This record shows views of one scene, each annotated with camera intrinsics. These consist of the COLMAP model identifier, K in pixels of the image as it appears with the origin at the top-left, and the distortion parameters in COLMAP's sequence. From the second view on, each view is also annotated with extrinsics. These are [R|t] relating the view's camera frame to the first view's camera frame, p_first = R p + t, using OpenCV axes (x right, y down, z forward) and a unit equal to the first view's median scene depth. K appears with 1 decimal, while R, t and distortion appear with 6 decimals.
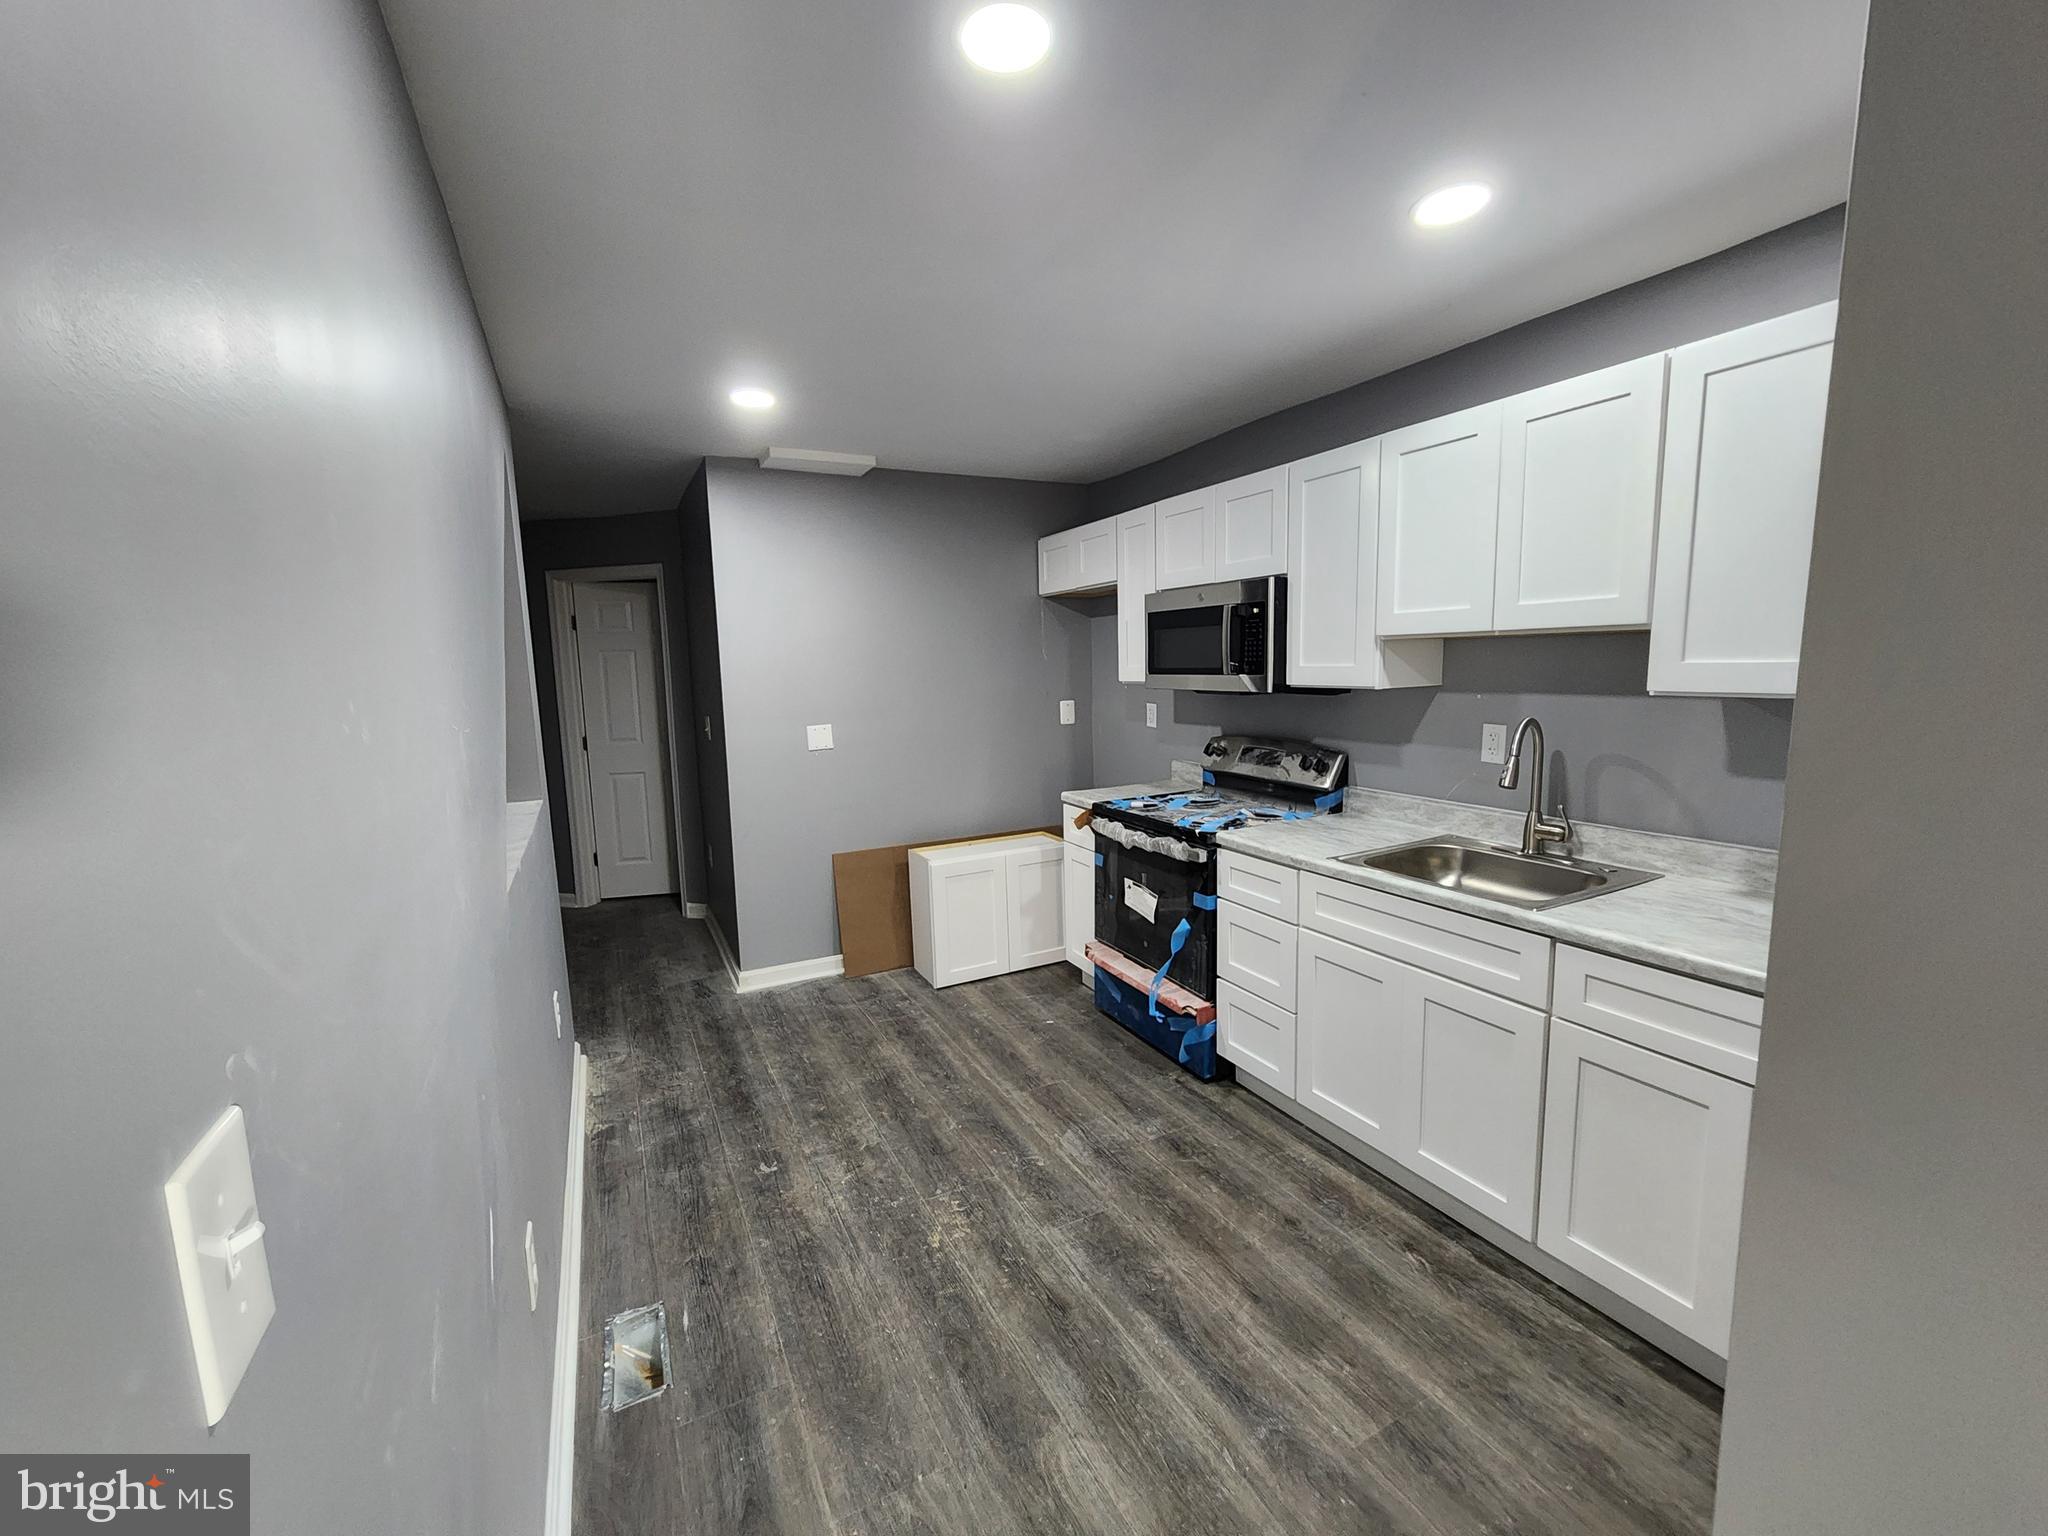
lens RADIAL K [[829.8, 0, 1030.9], [0, 829.8, 777.4], [0, 0, 1]] dist [0.000305, 0.000092]
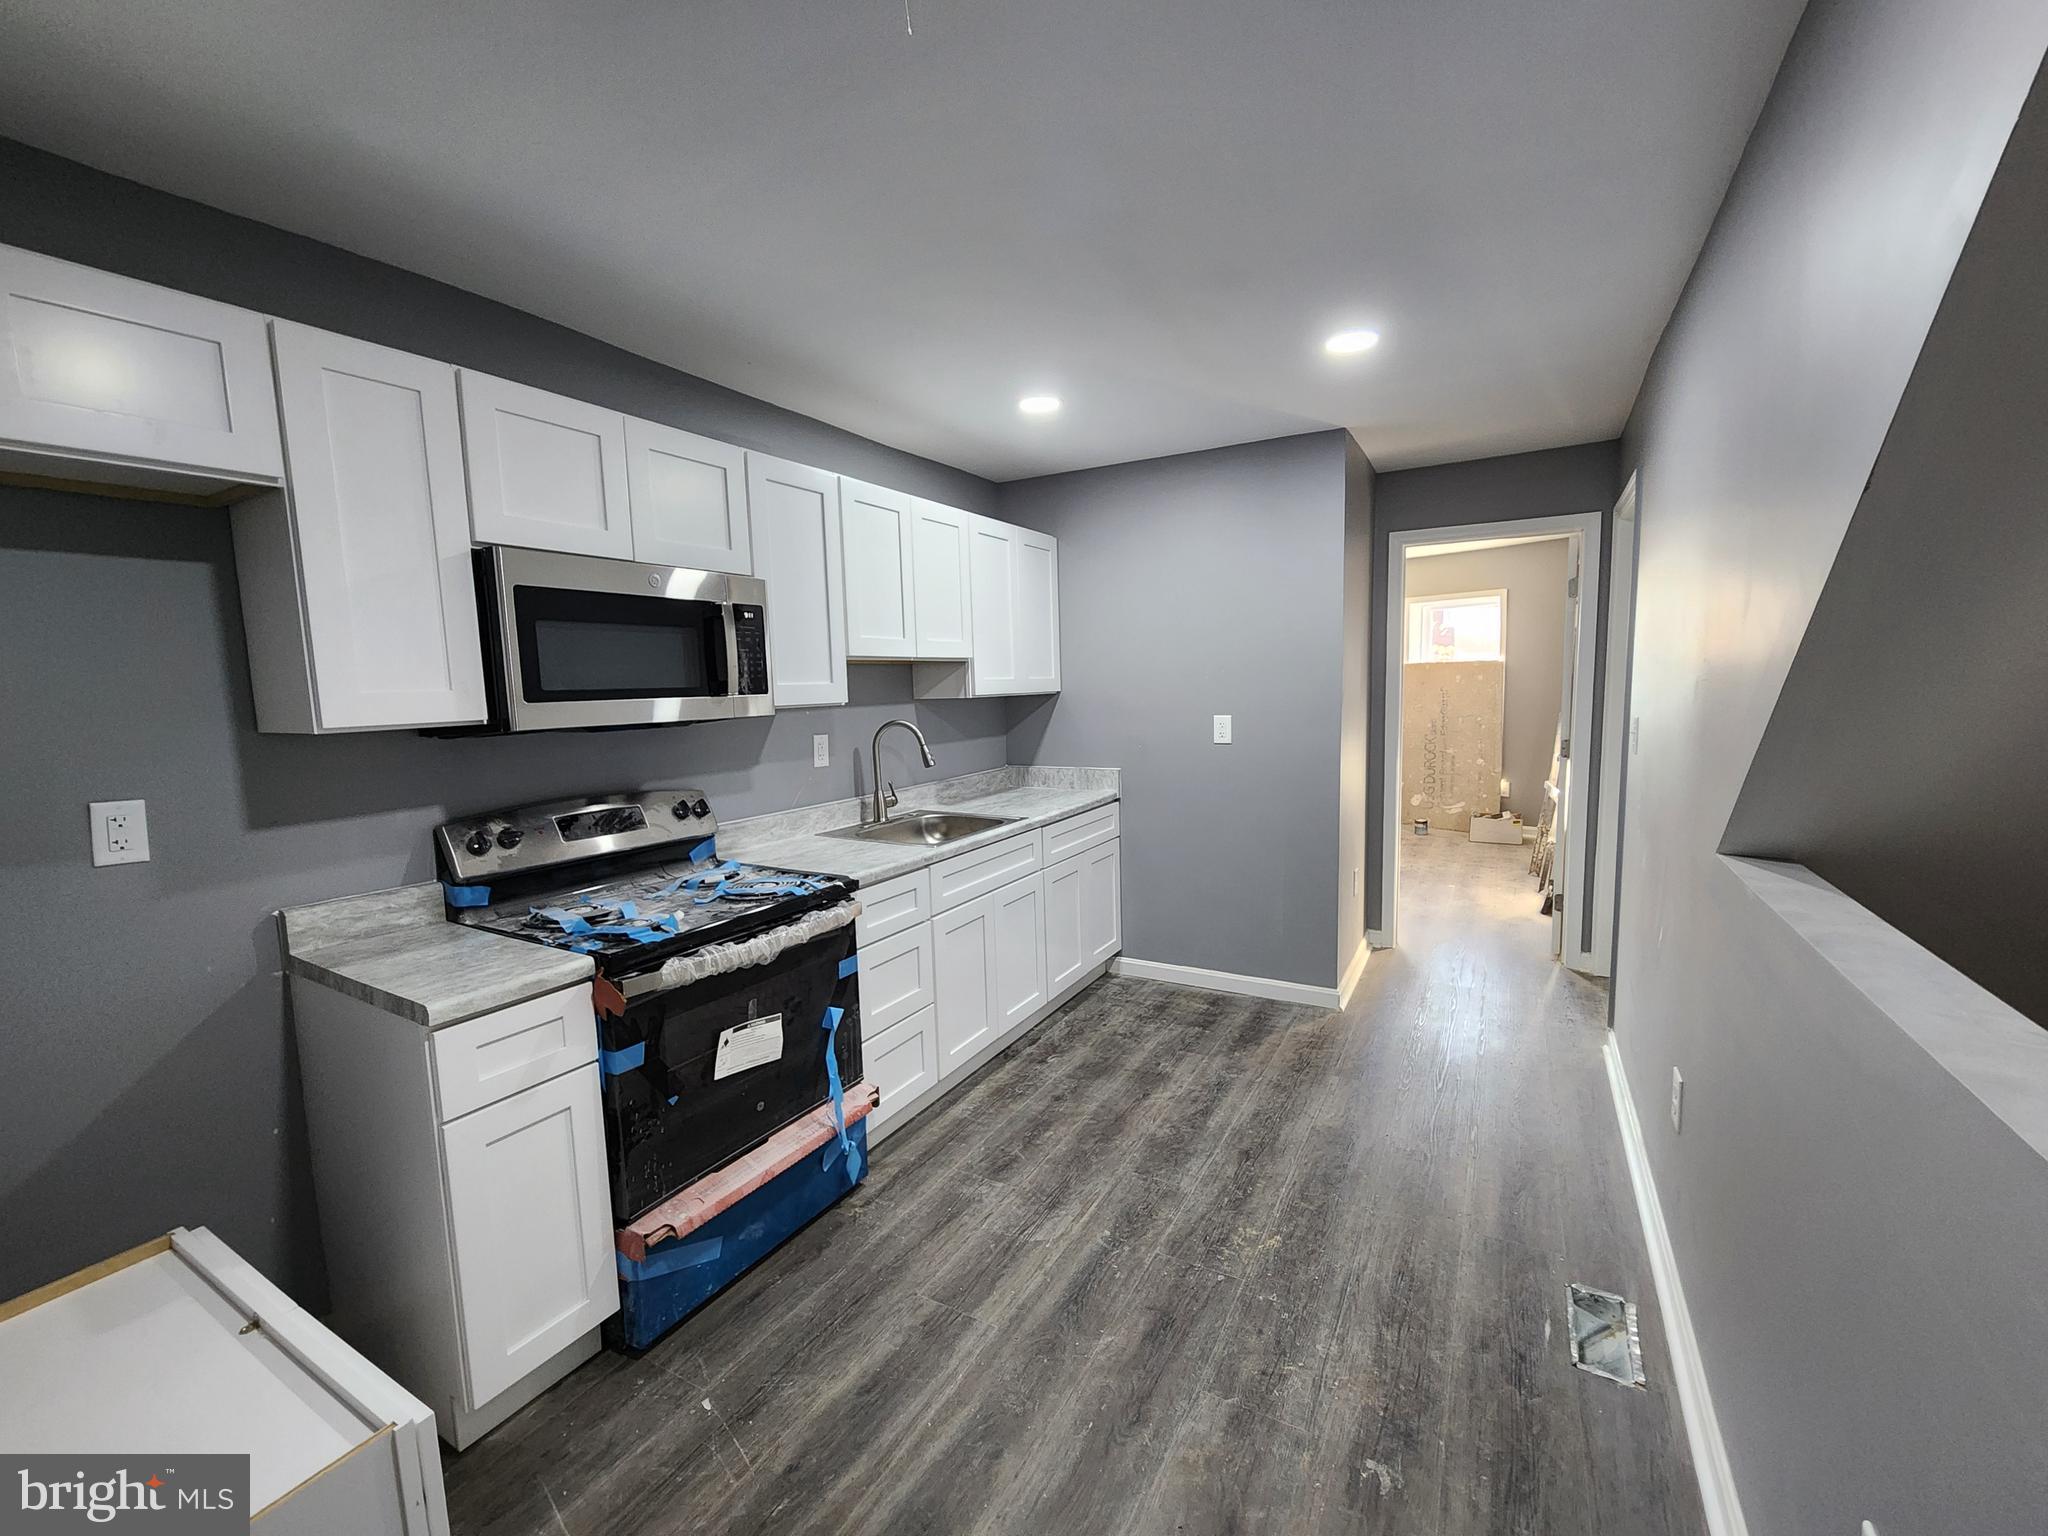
lens RADIAL K [[829.8, 0, 1056.2], [0, 829.8, 773.0], [0, 0, 1]] dist [0.000305, 0.000092]
pose [[-0.551087, -0.053325, 0.832742, -0.671073], [0.157161, 0.973463, 0.166341, -0.162947], [-0.819514, 0.222543, -0.528083, 1.416798]]
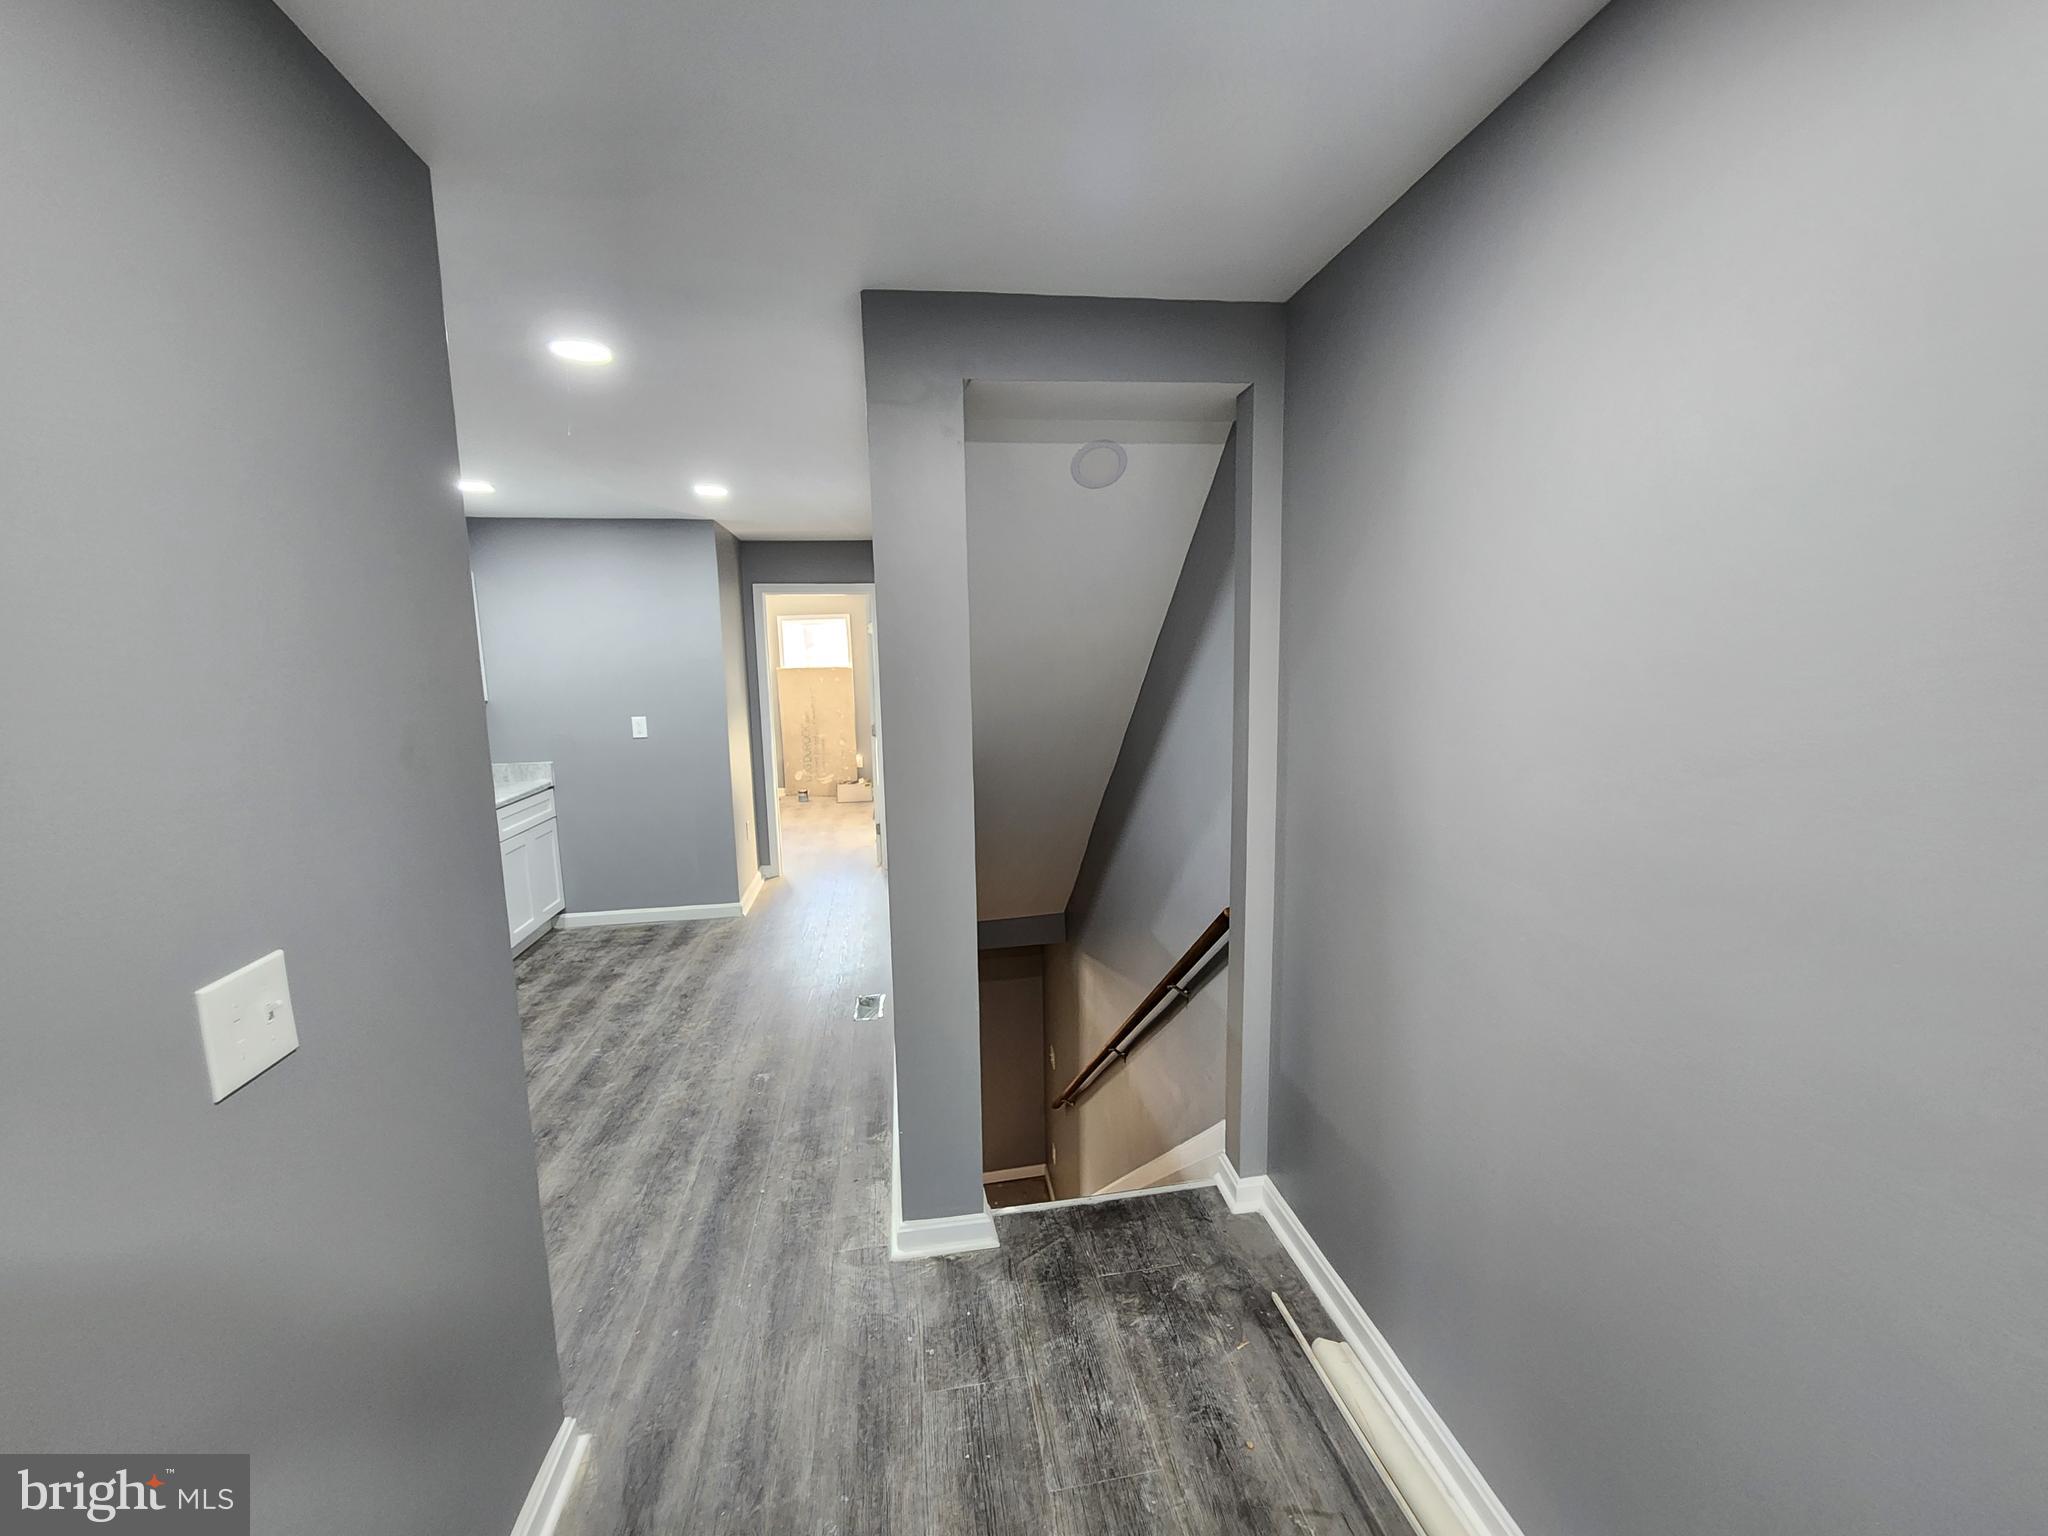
lens RADIAL K [[829.8, 0, 1027.9], [0, 829.8, 774.1], [0, 0, 1]] dist [0.000305, 0.000092]
pose [[-0.946379, 0.000702, 0.323058, -1.130148], [0.090367, 0.960654, 0.262636, -0.278303], [-0.310163, 0.277747, -0.909206, 1.933312]]
